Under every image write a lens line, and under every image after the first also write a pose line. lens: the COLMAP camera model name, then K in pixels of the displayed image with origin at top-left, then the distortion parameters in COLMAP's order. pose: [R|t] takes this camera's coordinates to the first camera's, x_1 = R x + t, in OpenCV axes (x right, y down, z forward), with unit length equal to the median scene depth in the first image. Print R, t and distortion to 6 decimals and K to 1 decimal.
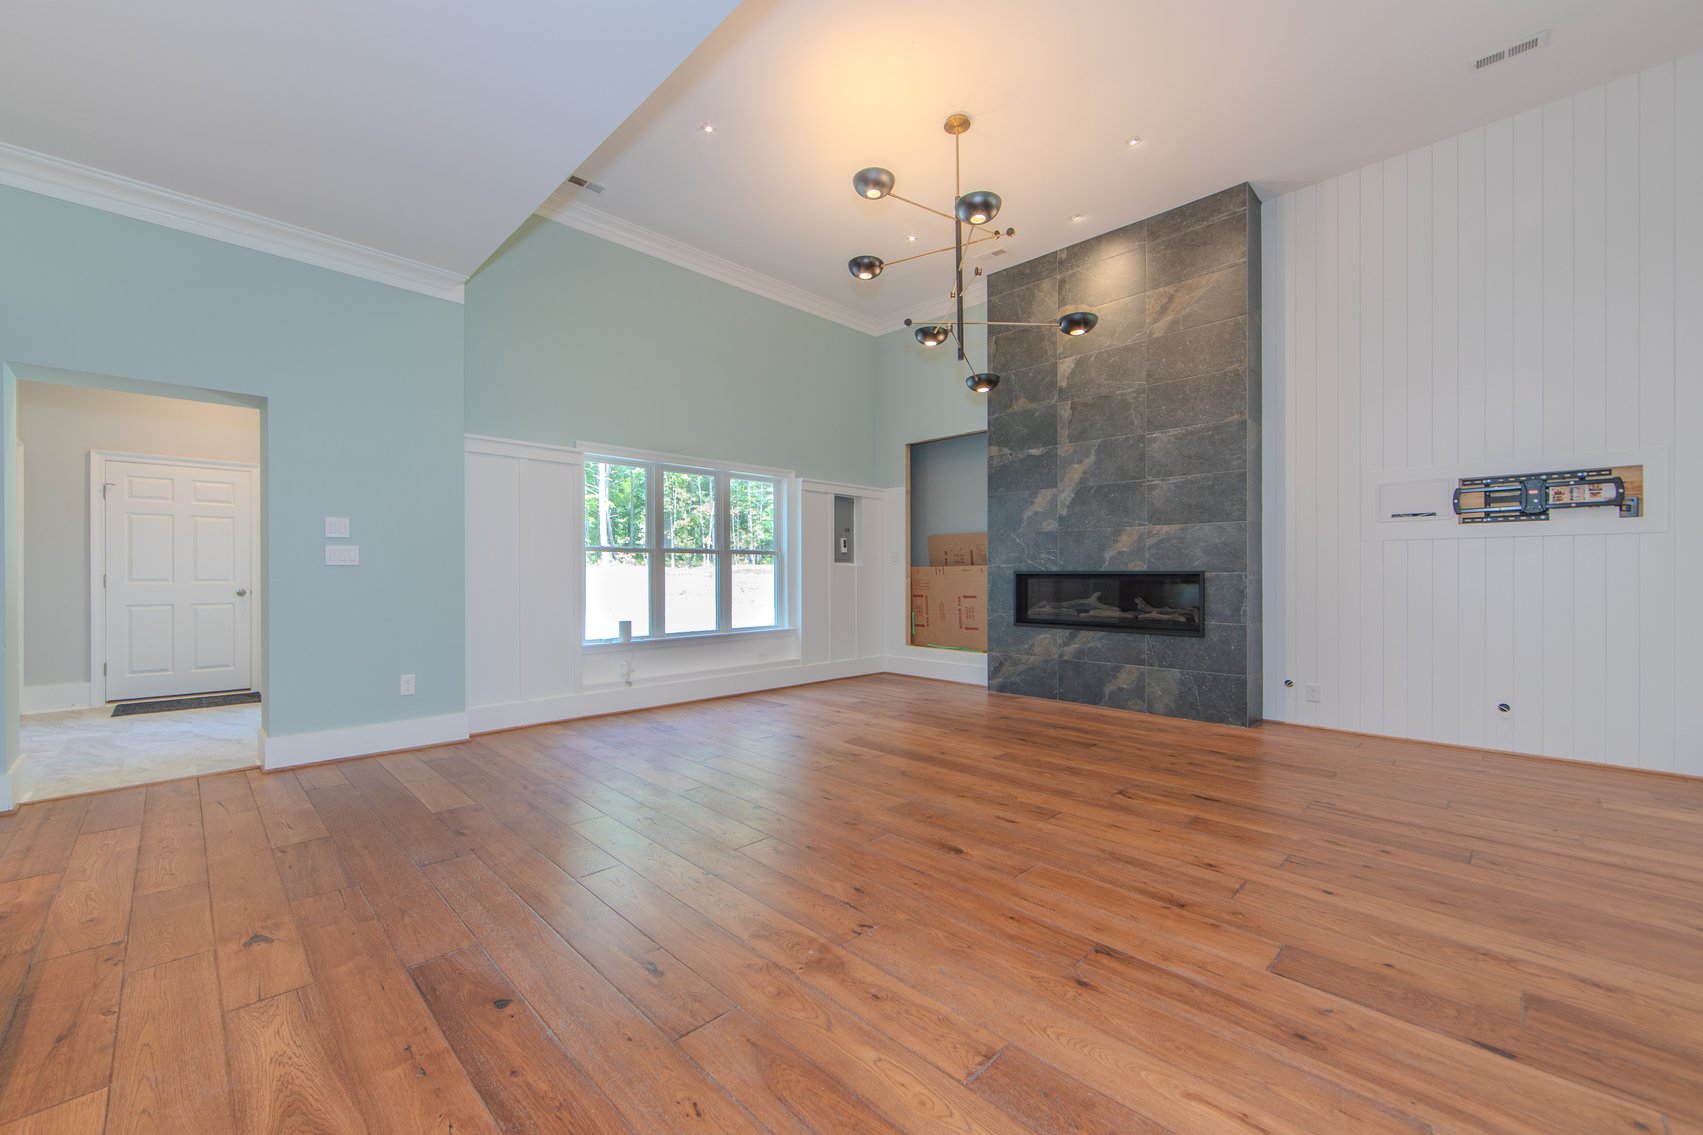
lens RADIAL K [[670.5, 0, 840.8], [0, 670.5, 573.2], [0, 0, 1]] dist [-0.002929, -0.000123]
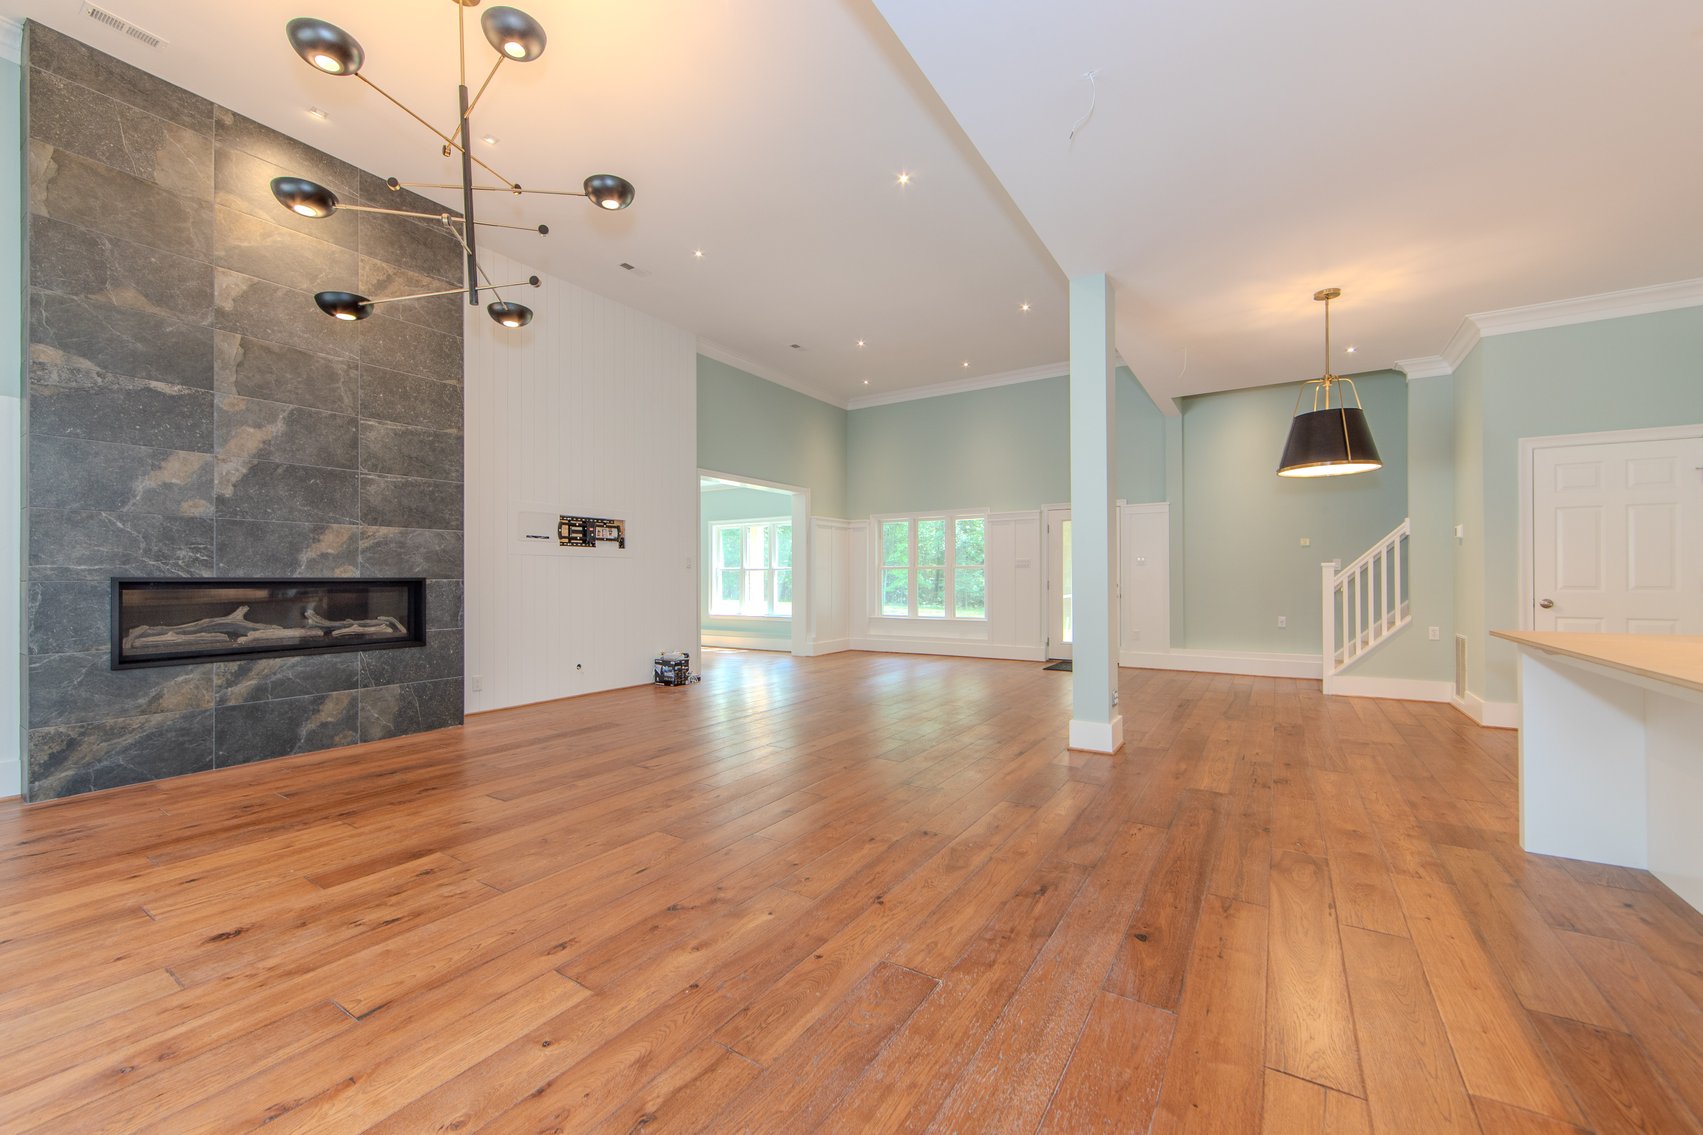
lens RADIAL K [[670.5, 0, 838.8], [0, 670.5, 574.3], [0, 0, 1]] dist [-0.002929, -0.000123]
pose [[-0.204902, 0.006424, 0.978762, -0.502279], [0.000937, 0.999979, -0.006368, -0.001561], [-0.978782, -0.000388, -0.204903, 0.566441]]
